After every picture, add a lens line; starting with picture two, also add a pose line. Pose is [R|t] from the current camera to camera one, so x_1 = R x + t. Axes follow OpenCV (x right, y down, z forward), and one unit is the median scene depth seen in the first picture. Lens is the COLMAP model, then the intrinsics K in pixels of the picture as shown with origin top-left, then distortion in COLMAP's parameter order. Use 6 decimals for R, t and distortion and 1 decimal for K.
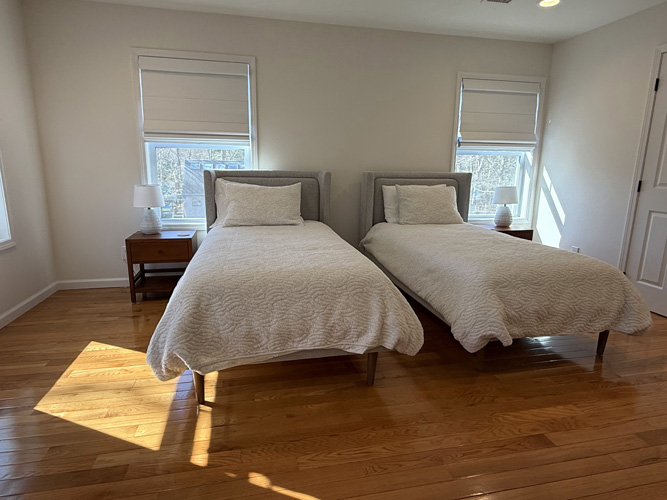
lens RADIAL K [[396.2, 0, 332.9], [0, 396.2, 248.8], [0, 0, 1]] dist [0.005148, 0.001166]
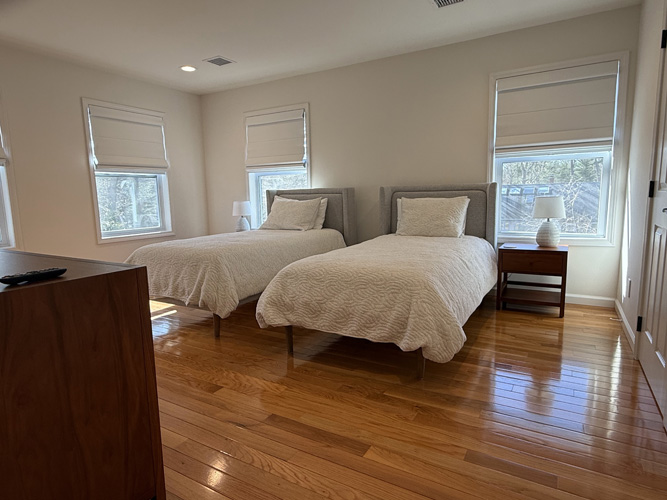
lens RADIAL K [[396.2, 0, 333.4], [0, 396.2, 248.6], [0, 0, 1]] dist [0.005148, 0.001166]
pose [[0.732090, 0.063449, -0.678246, 0.753861], [-0.106618, 0.994055, -0.022091, 0.013638], [0.672812, 0.088486, 0.734502, 0.135310]]
